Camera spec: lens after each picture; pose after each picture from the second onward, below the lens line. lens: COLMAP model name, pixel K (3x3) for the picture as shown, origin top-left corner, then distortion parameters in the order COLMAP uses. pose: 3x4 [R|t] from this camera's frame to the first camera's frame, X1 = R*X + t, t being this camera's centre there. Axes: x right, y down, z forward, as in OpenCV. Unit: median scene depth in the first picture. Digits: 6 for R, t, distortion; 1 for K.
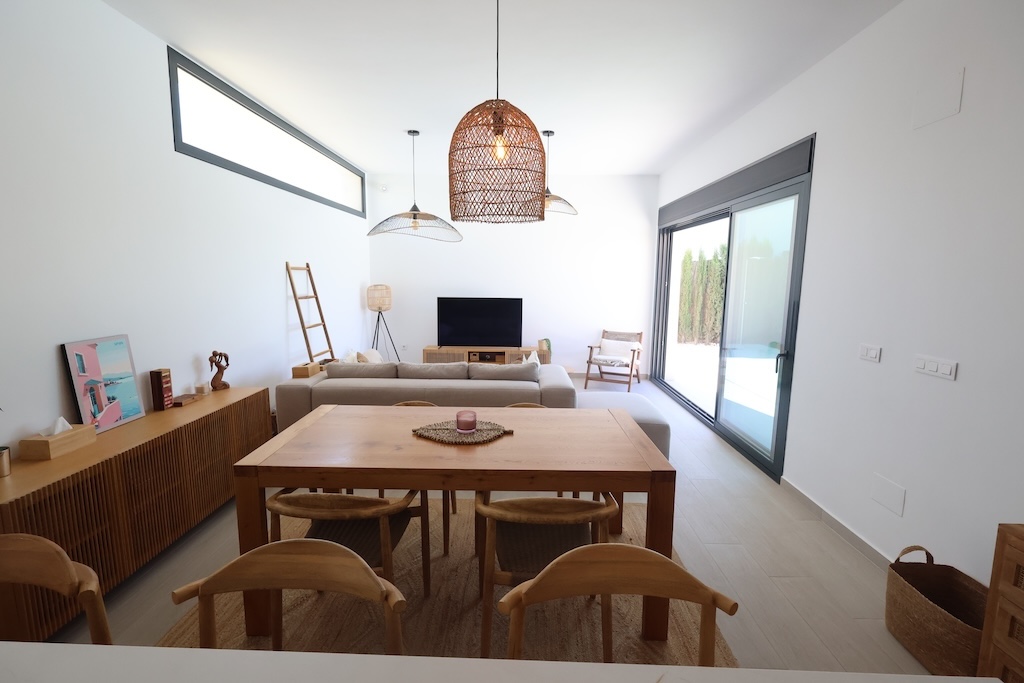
lens RADIAL K [[473.4, 0, 510.9], [0, 473.4, 340.4], [0, 0, 1]] dist [-0.001569, 0.001317]
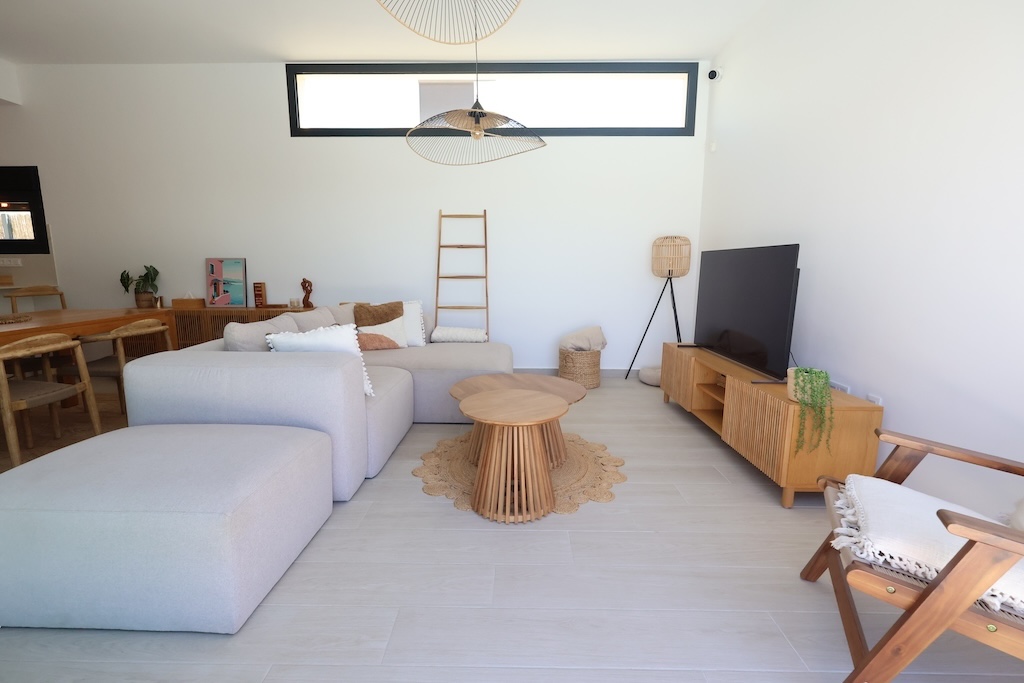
lens RADIAL K [[473.4, 0, 513.8], [0, 473.4, 339.2], [0, 0, 1]] dist [-0.001569, 0.001317]
pose [[0.010939, 0.145257, -0.989333, 0.756212], [-0.138092, 0.980132, 0.142379, -0.083078], [0.990359, 0.135061, 0.030780, 1.563417]]
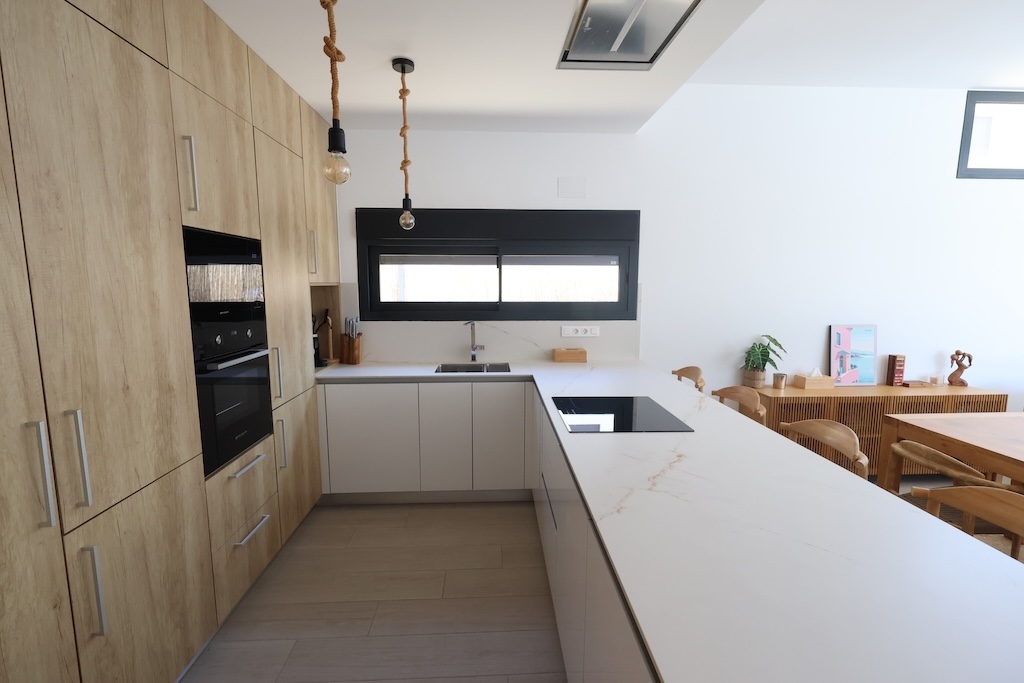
lens RADIAL K [[473.4, 0, 511.7], [0, 473.4, 342.8], [0, 0, 1]] dist [-0.001569, 0.001317]
pose [[0.076124, 0.120263, -0.989819, 0.393191], [-0.138588, 0.984340, 0.108939, 0.028866], [0.987420, 0.128884, 0.091599, -0.145134]]
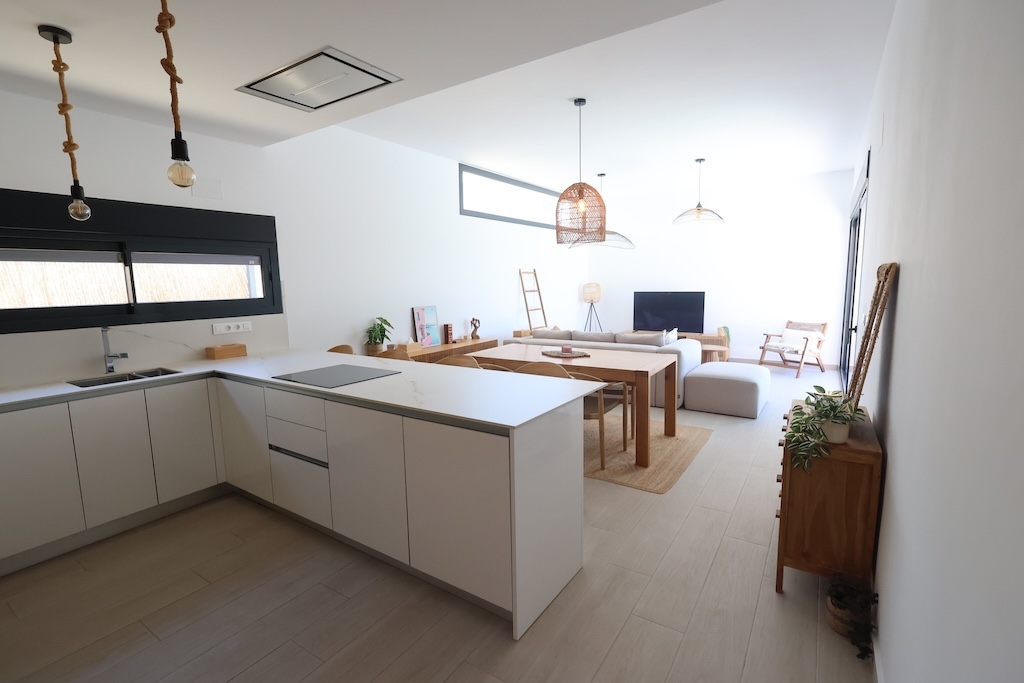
lens RADIAL K [[473.4, 0, 512.8], [0, 473.4, 340.6], [0, 0, 1]] dist [-0.001569, 0.001317]
pose [[0.847363, 0.041333, -0.529403, 0.491833], [-0.045286, 0.998959, 0.005509, 0.093519], [0.529080, 0.019307, 0.848352, -0.494307]]
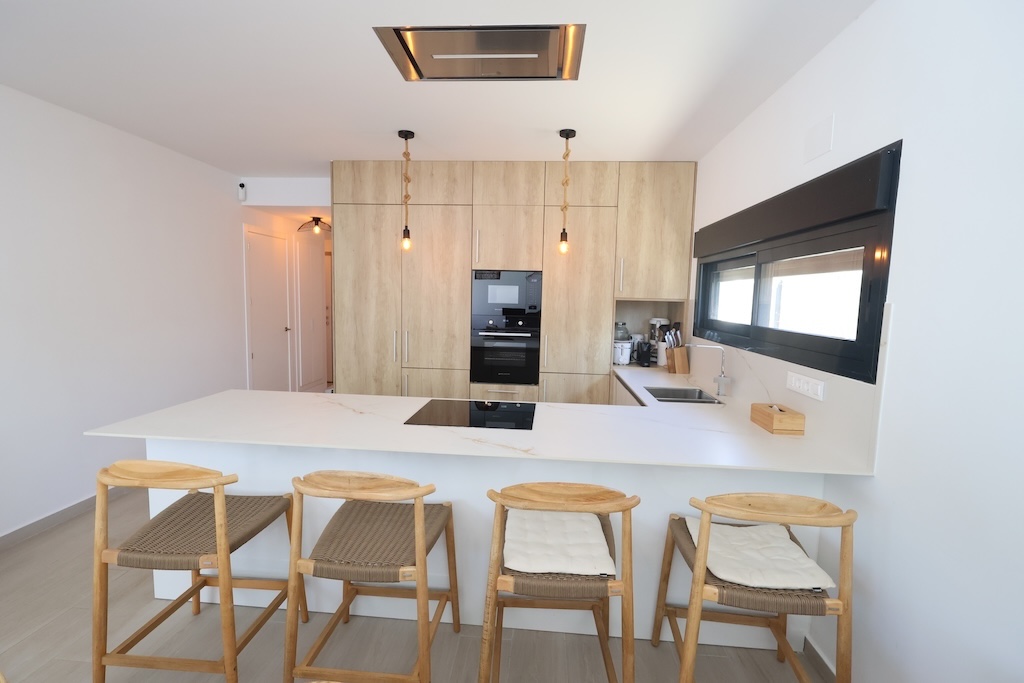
lens RADIAL K [[473.4, 0, 511.3], [0, 473.4, 344.2], [0, 0, 1]] dist [-0.001569, 0.001317]
pose [[-0.998303, -0.034743, 0.046730, -0.308210], [-0.022637, 0.970937, 0.238263, -0.093271], [-0.053650, 0.236801, -0.970076, 0.717324]]
